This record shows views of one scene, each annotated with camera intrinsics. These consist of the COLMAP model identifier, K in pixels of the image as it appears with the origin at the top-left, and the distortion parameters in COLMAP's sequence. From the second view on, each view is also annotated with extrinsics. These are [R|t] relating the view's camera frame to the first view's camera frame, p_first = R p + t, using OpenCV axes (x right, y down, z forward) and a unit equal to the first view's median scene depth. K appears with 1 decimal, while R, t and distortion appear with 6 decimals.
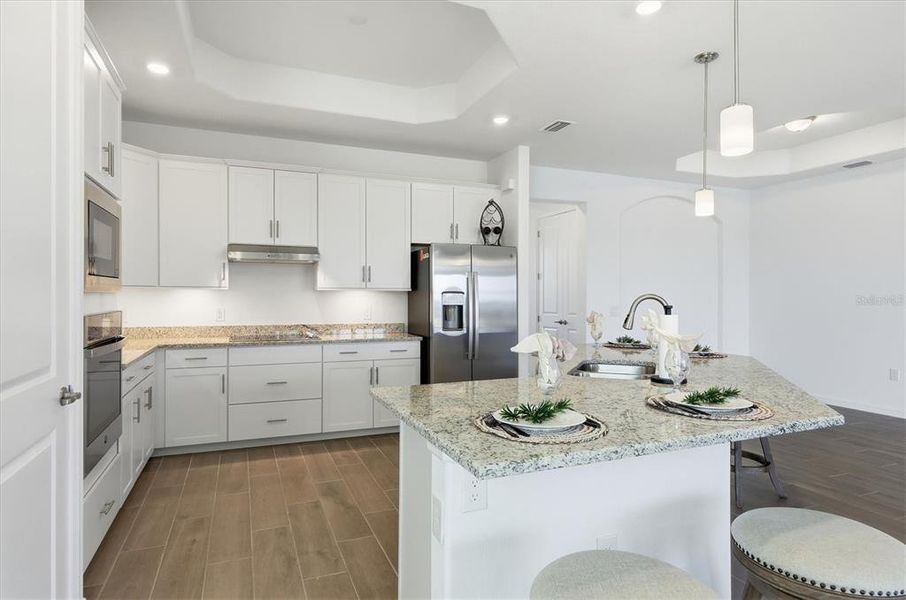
lens RADIAL K [[511.7, 0, 446.9], [0, 511.7, 296.4], [0, 0, 1]] dist [0.001591, 0.000347]
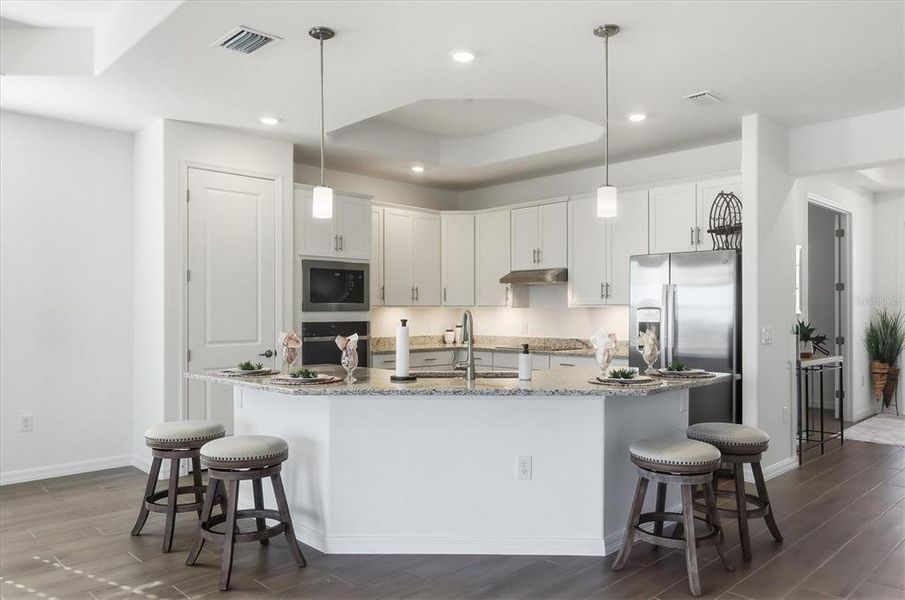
lens RADIAL K [[650.9, 0, 452.5], [0, 650.9, 300.0], [0, 0, 1]] dist [-0.001754, -0.000842]
pose [[0.375902, -0.019218, -0.926460, 0.981650], [0.000614, 0.999790, -0.020489, 0.000511], [0.926659, 0.007133, 0.375835, 0.253416]]
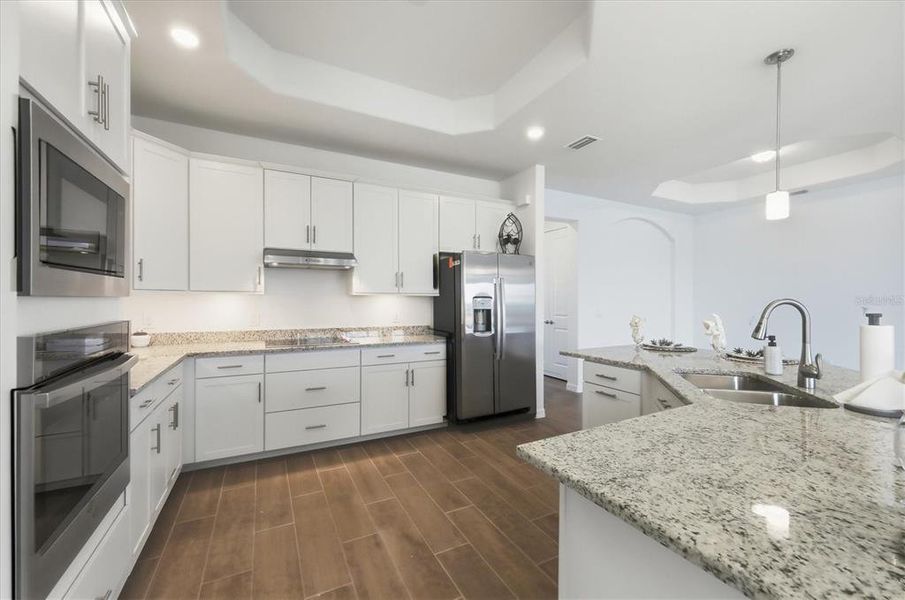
lens RADIAL K [[369.2, 0, 452.5], [0, 369.2, 300.0], [0, 0, 1]] dist [0.000267, 0.000116]
pose [[0.995911, -0.000510, 0.090337, -0.124053], [0.000625, 0.999999, -0.001245, -0.001152], [-0.090337, 0.001296, 0.995910, 0.247165]]
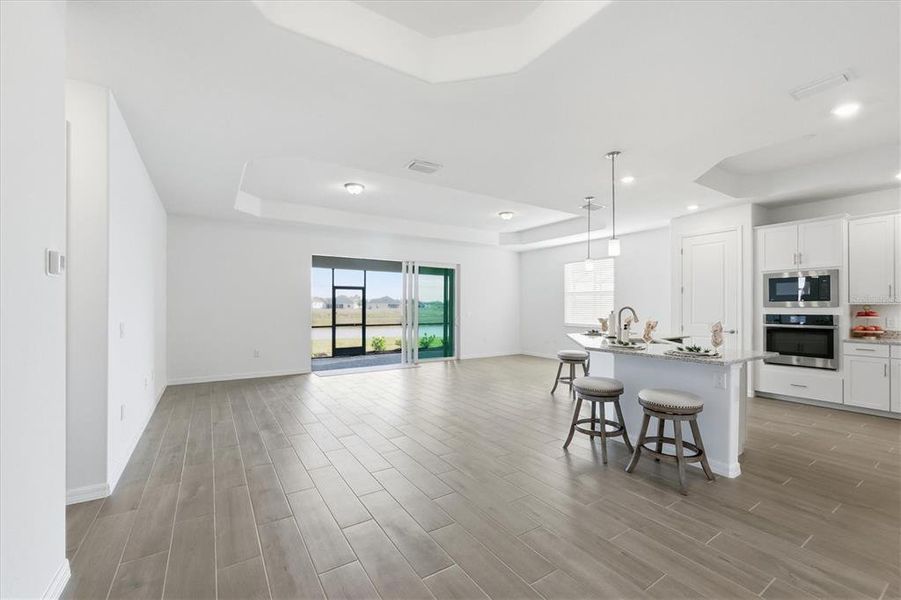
lens RADIAL K [[373.8, 0, 449.8], [0, 373.8, 304.8], [0, 0, 1]] dist [0.001799, 0.000441]
pose [[-0.981715, -0.001986, -0.190348, 0.848047], [-0.002006, 0.999998, -0.000088, -0.008757], [0.190347, 0.000296, -0.981717, 1.412858]]
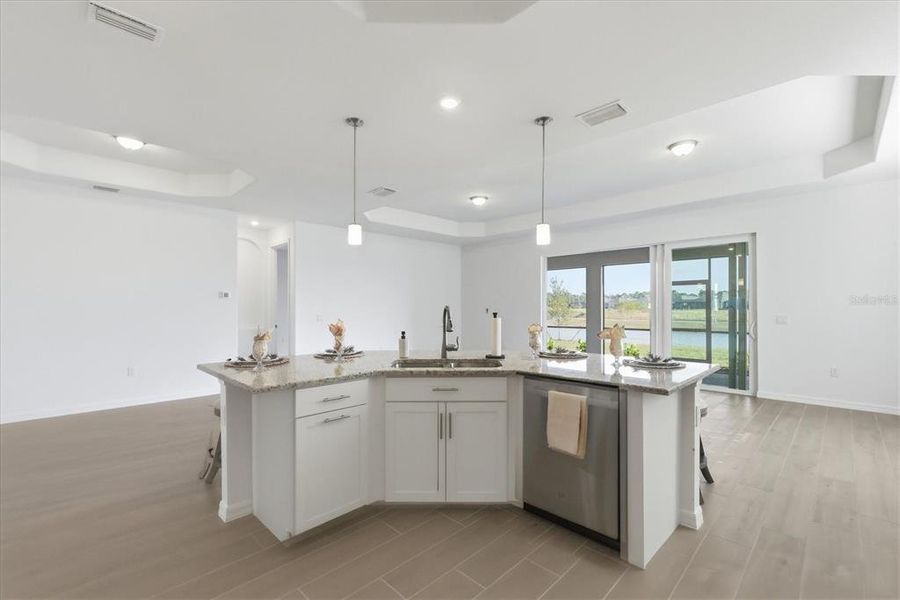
lens RADIAL K [[397.2, 0, 448.4], [0, 397.2, 305.0], [0, 0, 1]] dist [0.000862, 0.000015]
pose [[-0.392007, 0.002419, 0.919959, -0.350404], [0.002703, 0.999995, -0.001478, -0.003039], [-0.919958, 0.001908, -0.392012, 0.814200]]
